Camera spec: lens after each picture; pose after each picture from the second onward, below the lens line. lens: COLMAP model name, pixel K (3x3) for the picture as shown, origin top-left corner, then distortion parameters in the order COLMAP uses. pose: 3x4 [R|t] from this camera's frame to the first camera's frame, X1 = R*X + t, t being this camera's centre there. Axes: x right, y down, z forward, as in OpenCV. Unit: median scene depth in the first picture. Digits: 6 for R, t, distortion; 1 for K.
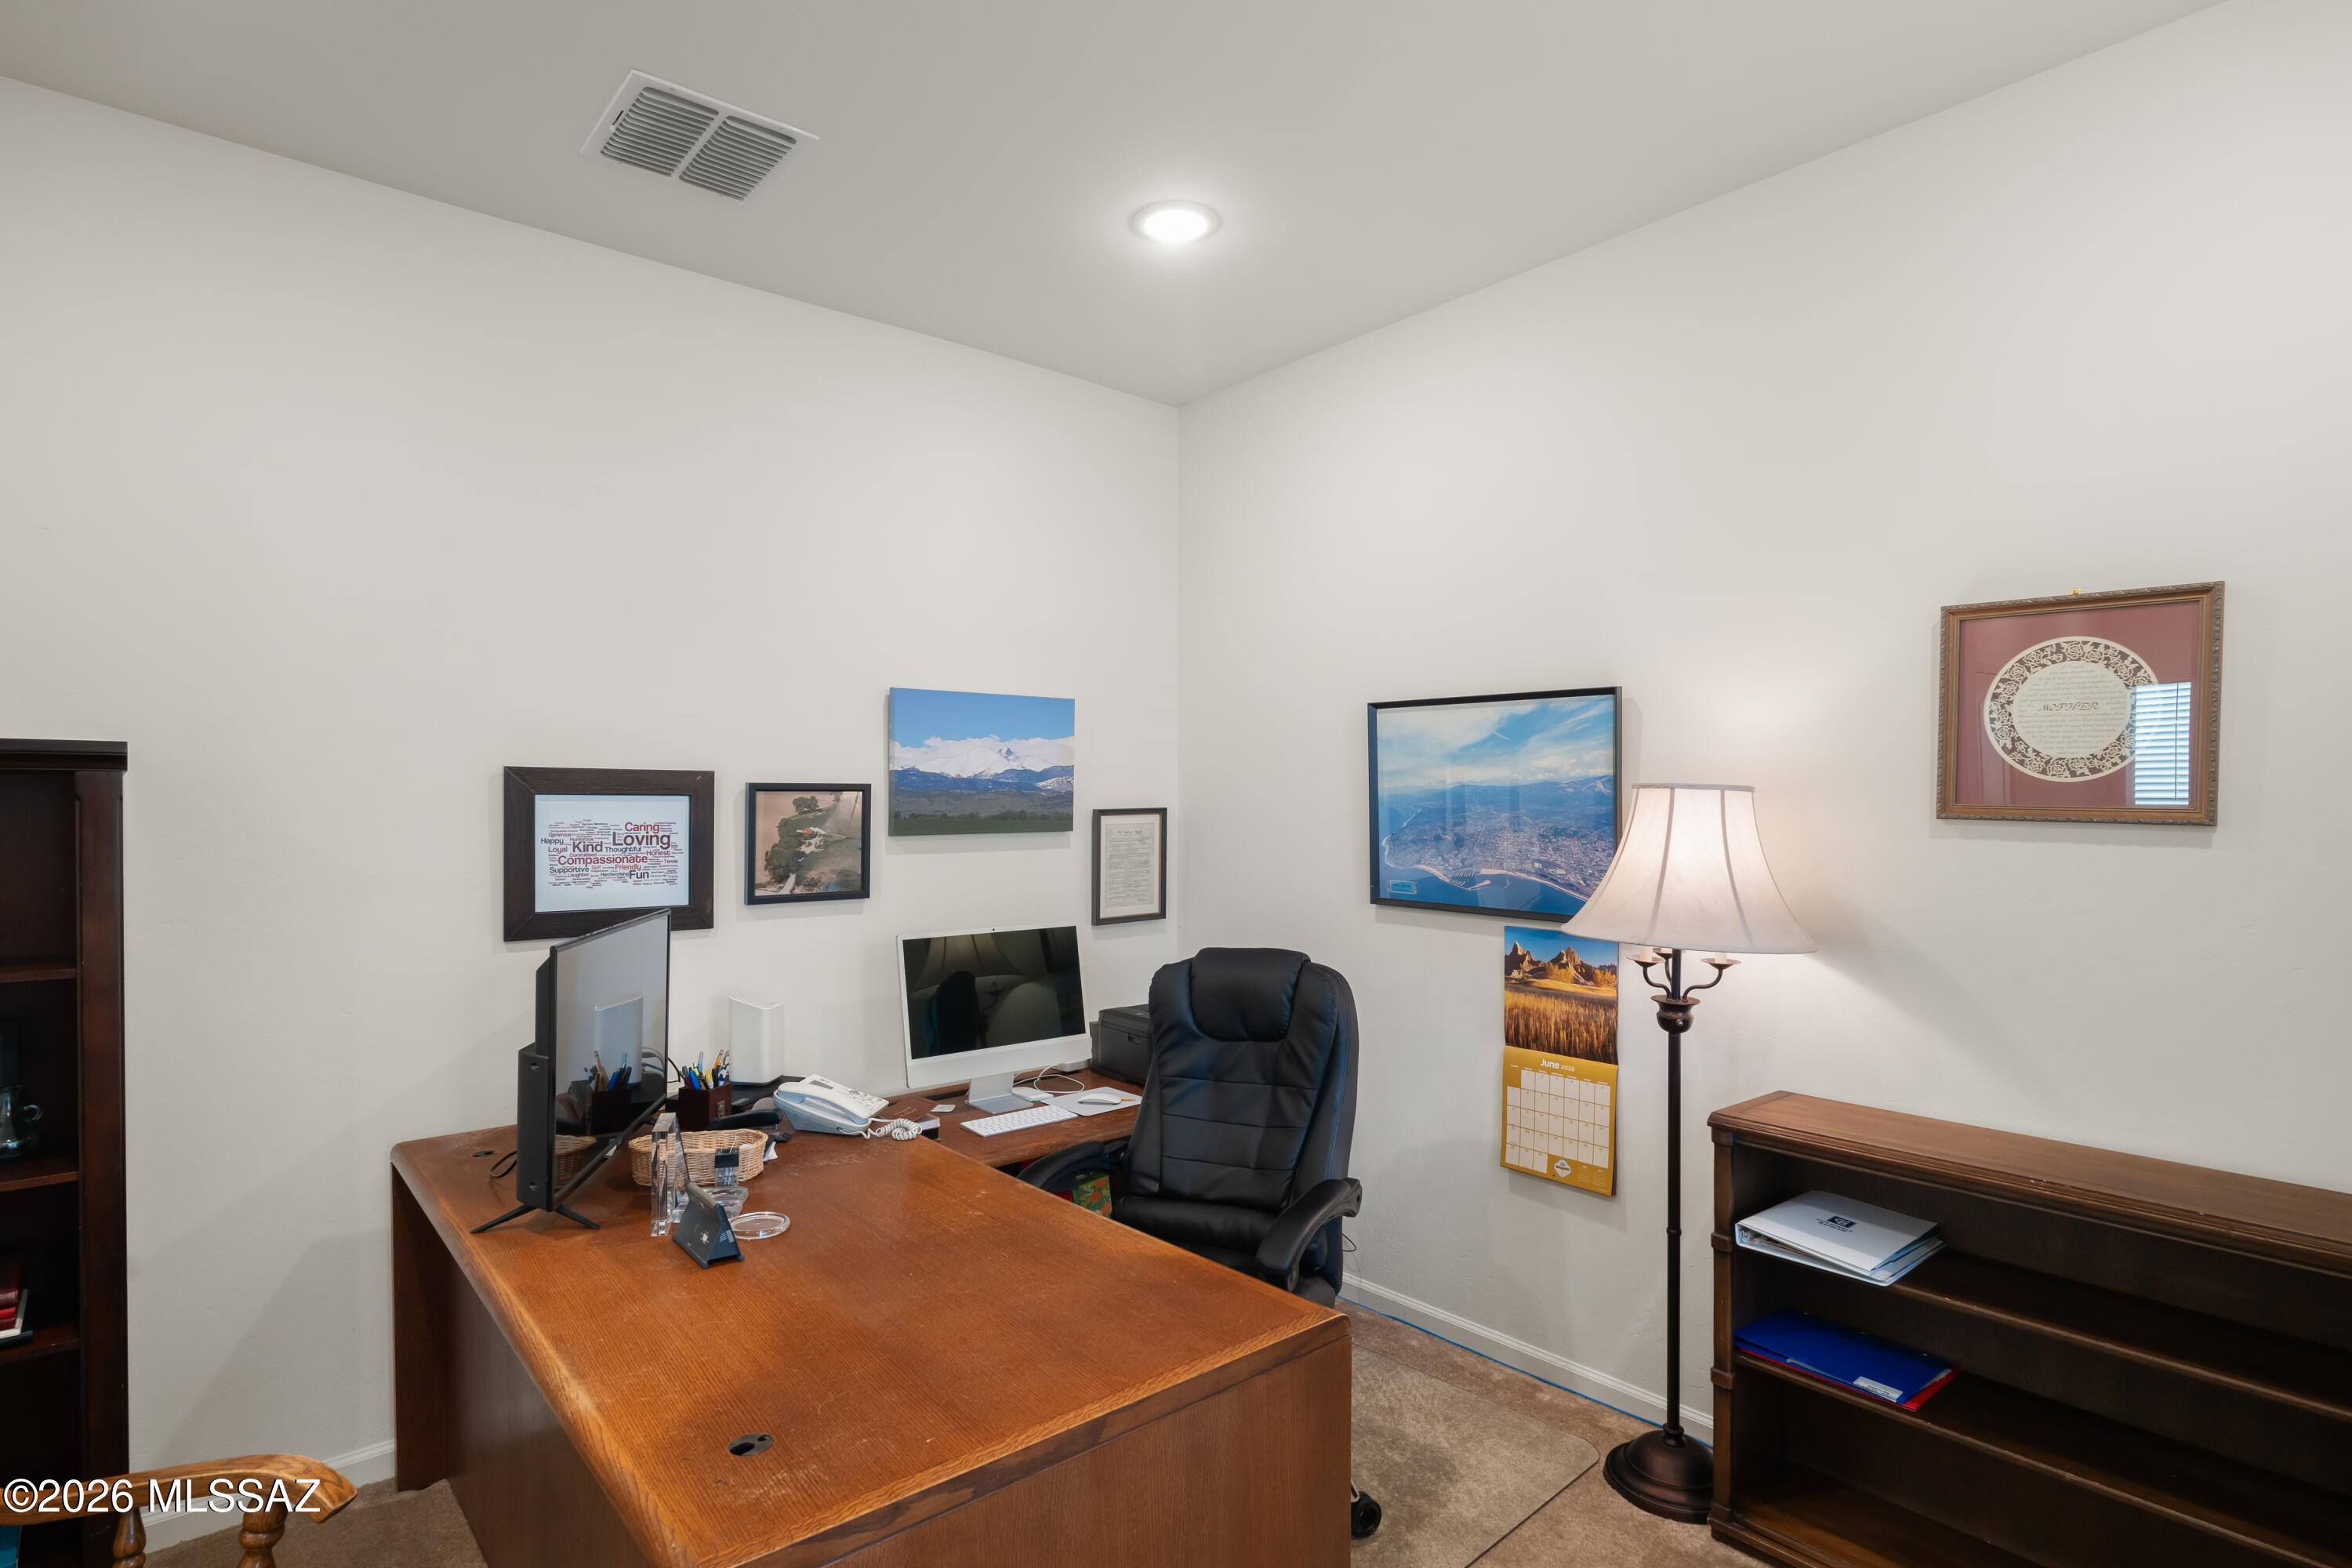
lens RADIAL K [[1168.7, 0, 1171.4], [0, 1168.7, 821.3], [0, 0, 1]] dist [-0.001971, -0.000025]
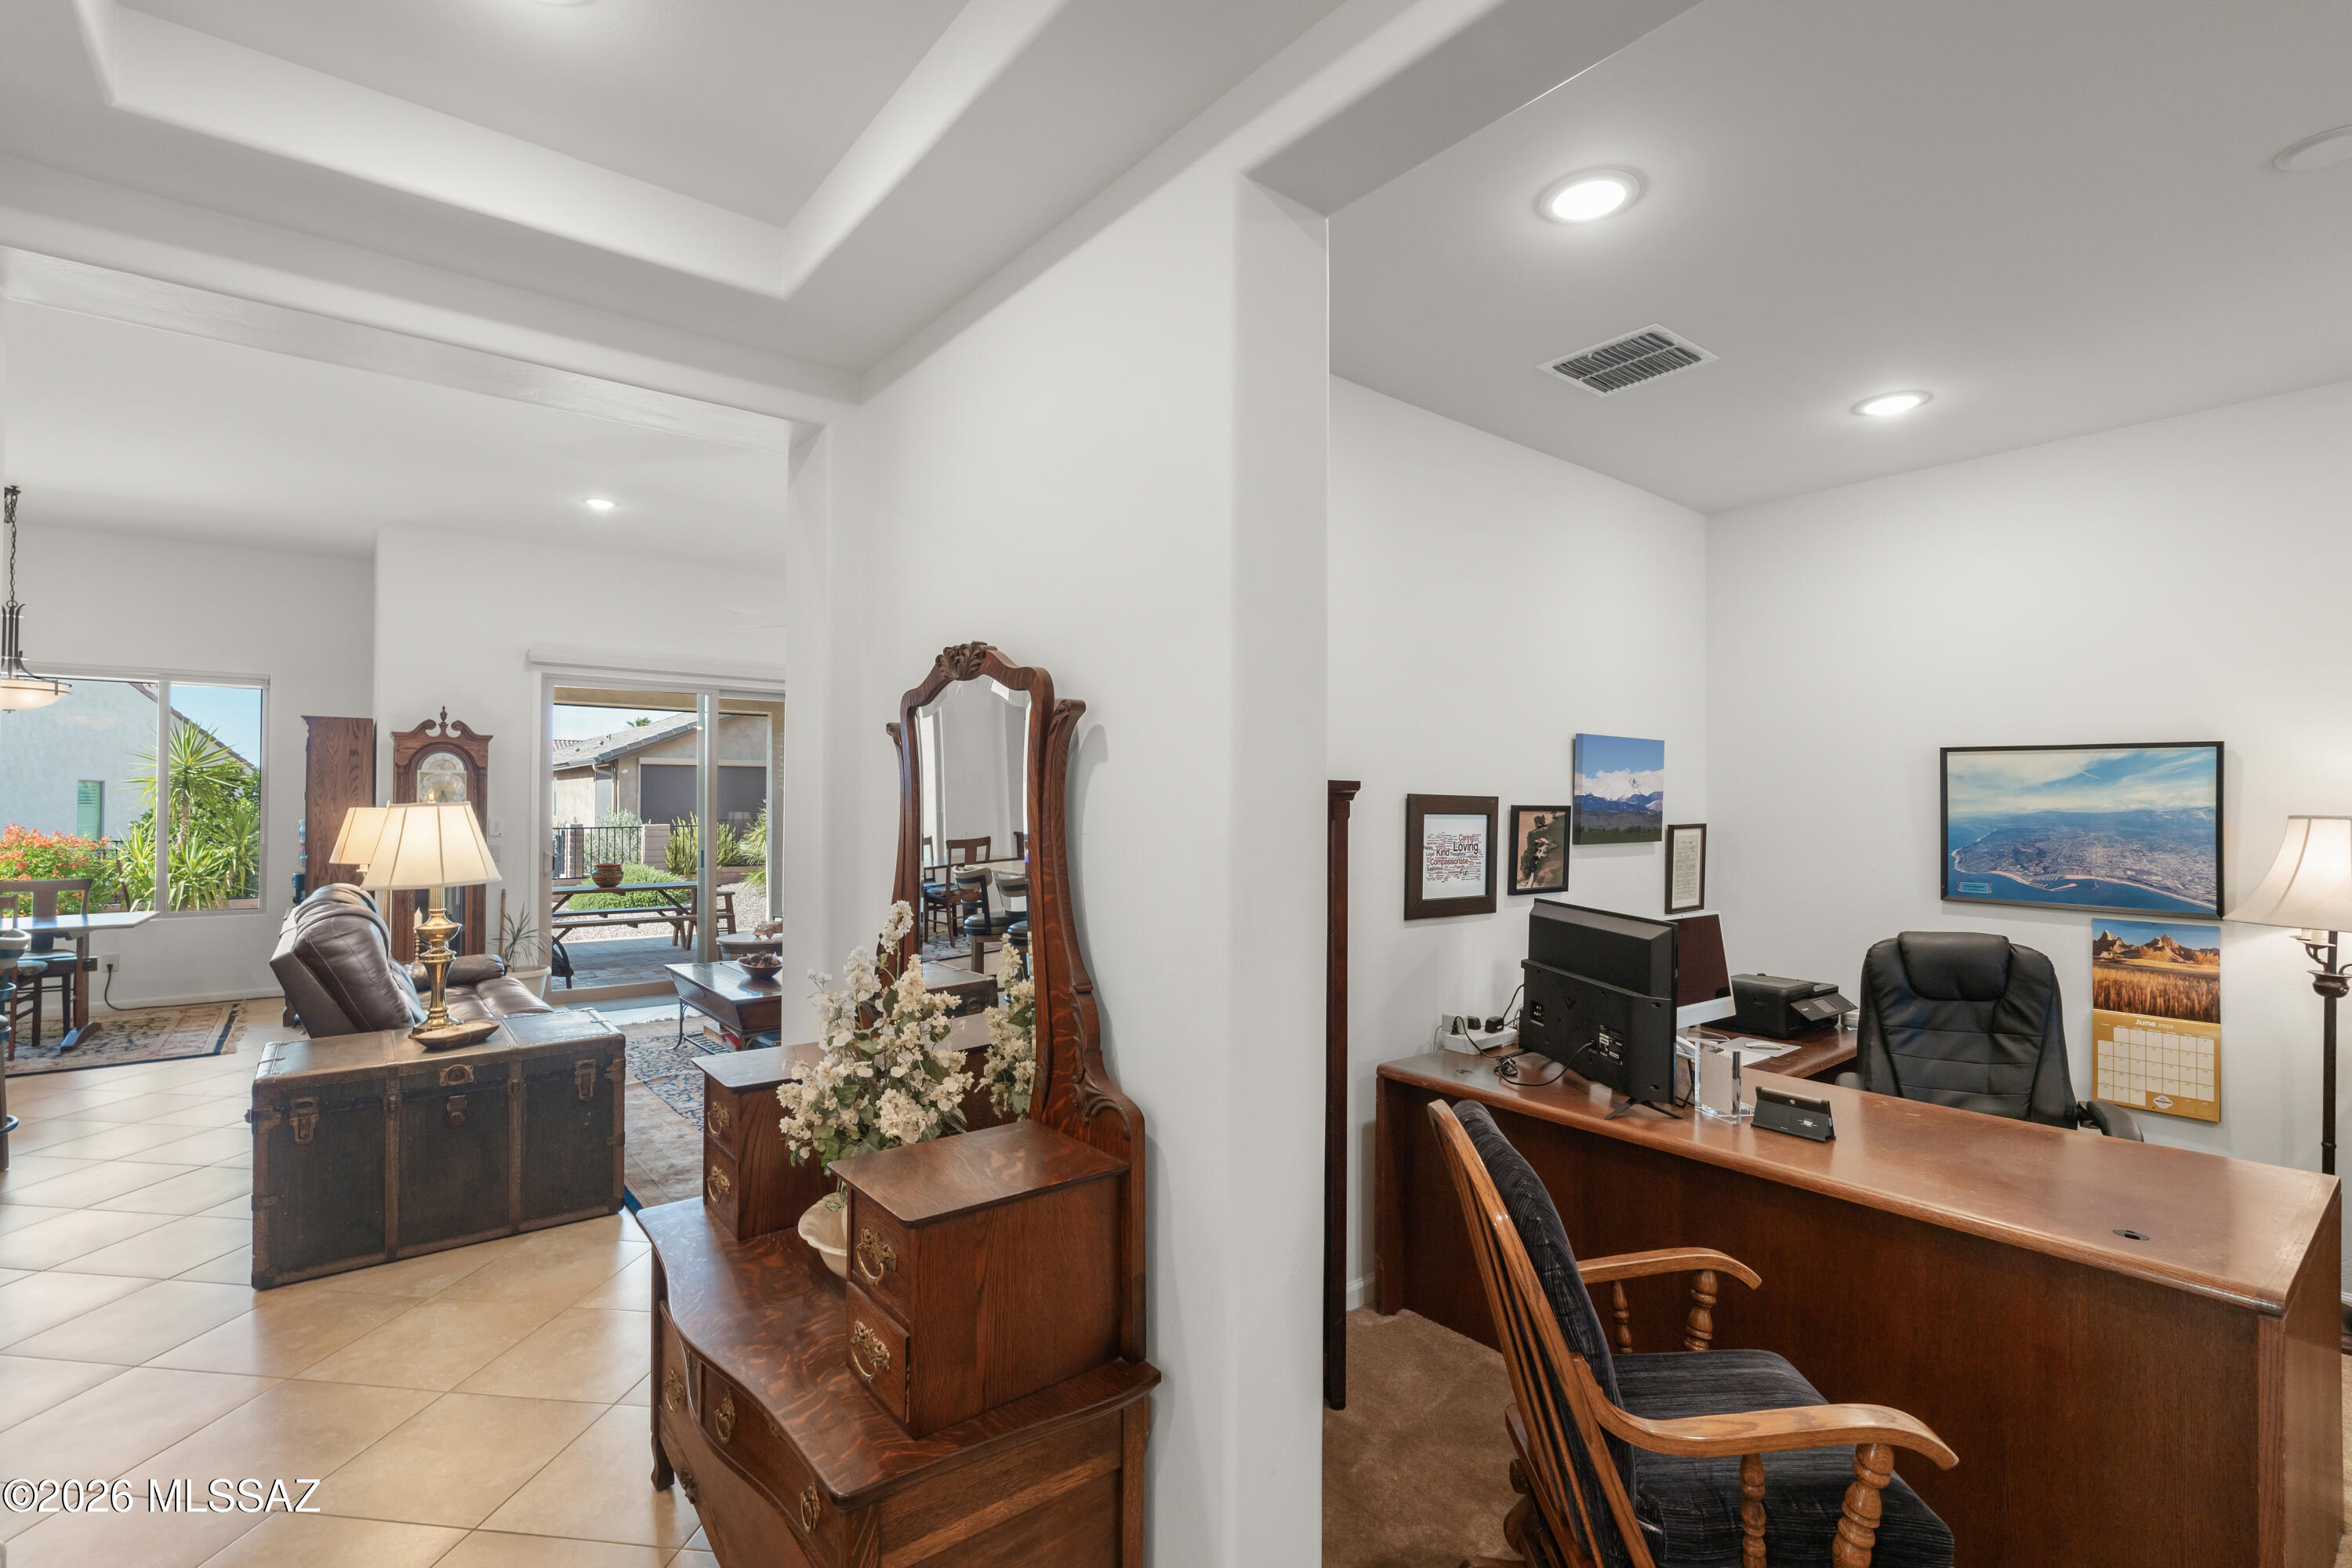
lens RADIAL K [[1040.0, 0, 1182.8], [0, 1040.0, 785.2], [0, 0, 1]] dist [-0.001467, -0.001340]
pose [[0.999051, 0.007583, -0.042900, -0.722935], [-0.009133, 0.999308, -0.036050, -0.009640], [0.042597, 0.036407, 0.998429, -0.233649]]
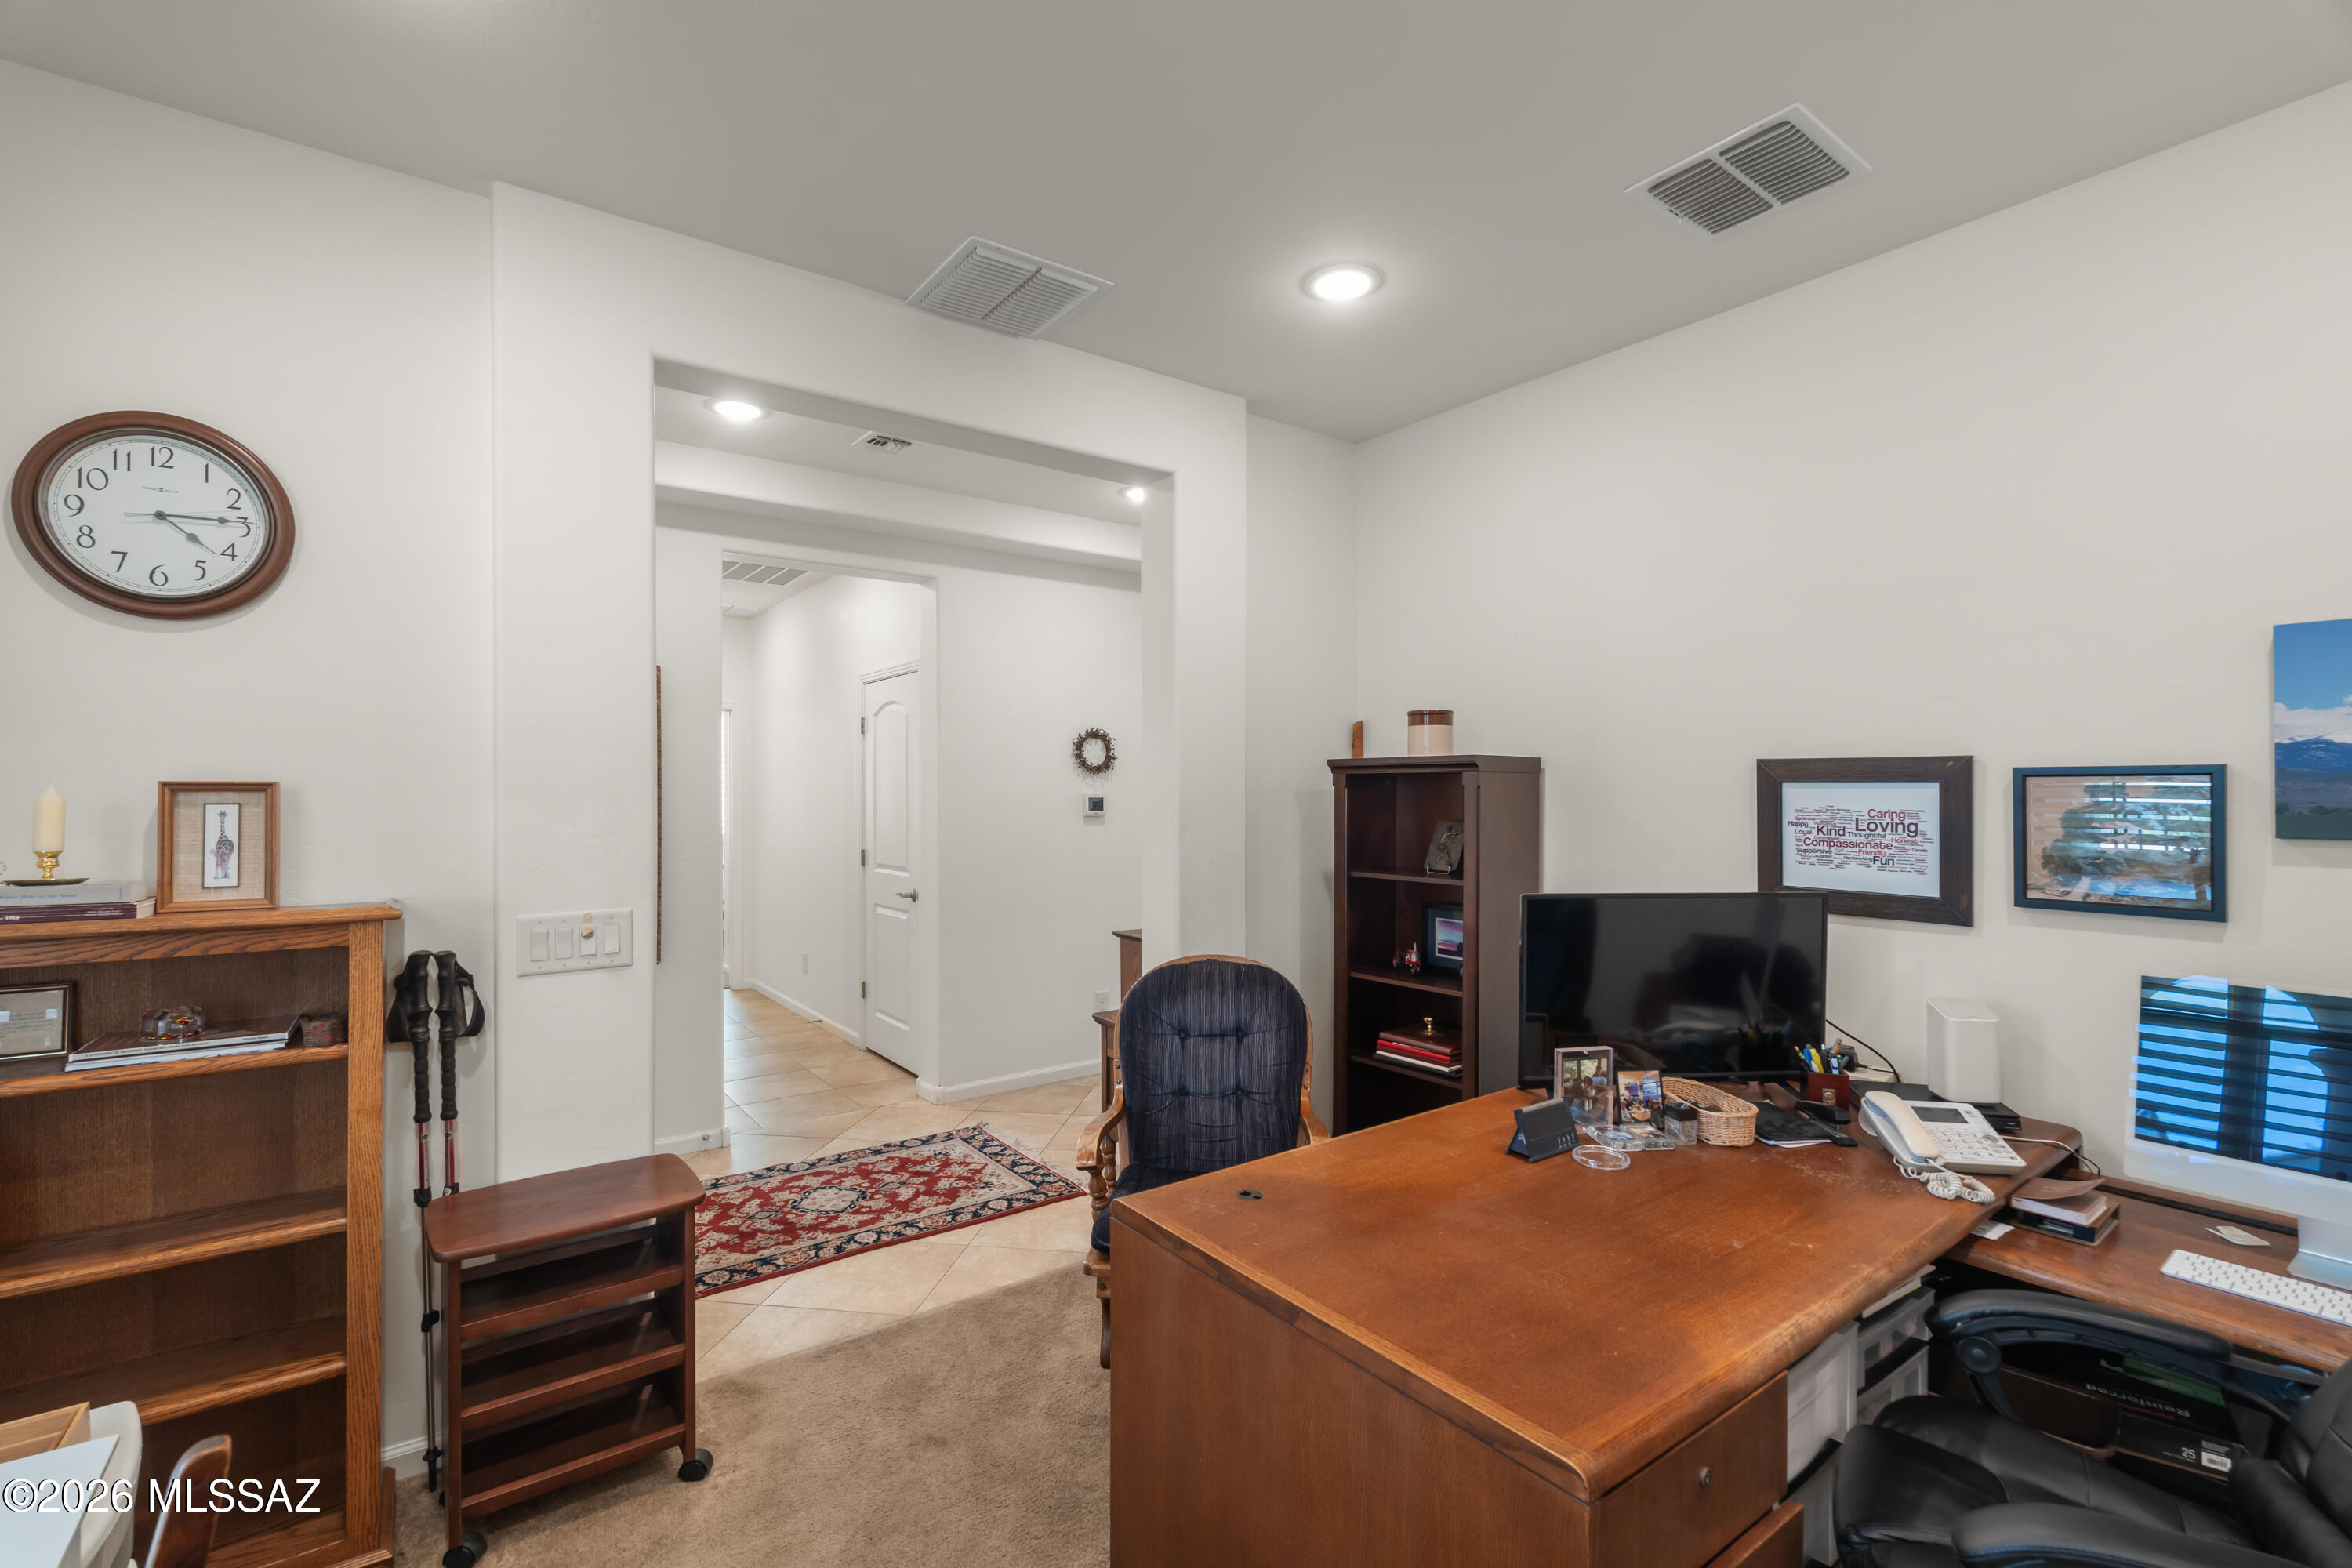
lens RADIAL K [[1040.0, 0, 1184.0], [0, 1040.0, 792.6], [0, 0, 1]] dist [-0.001467, -0.001340]
pose [[-0.053406, 0.003422, -0.998567, 0.466803], [-0.017947, 0.999829, 0.004386, -0.006575], [0.998412, 0.018155, -0.053335, 0.436005]]
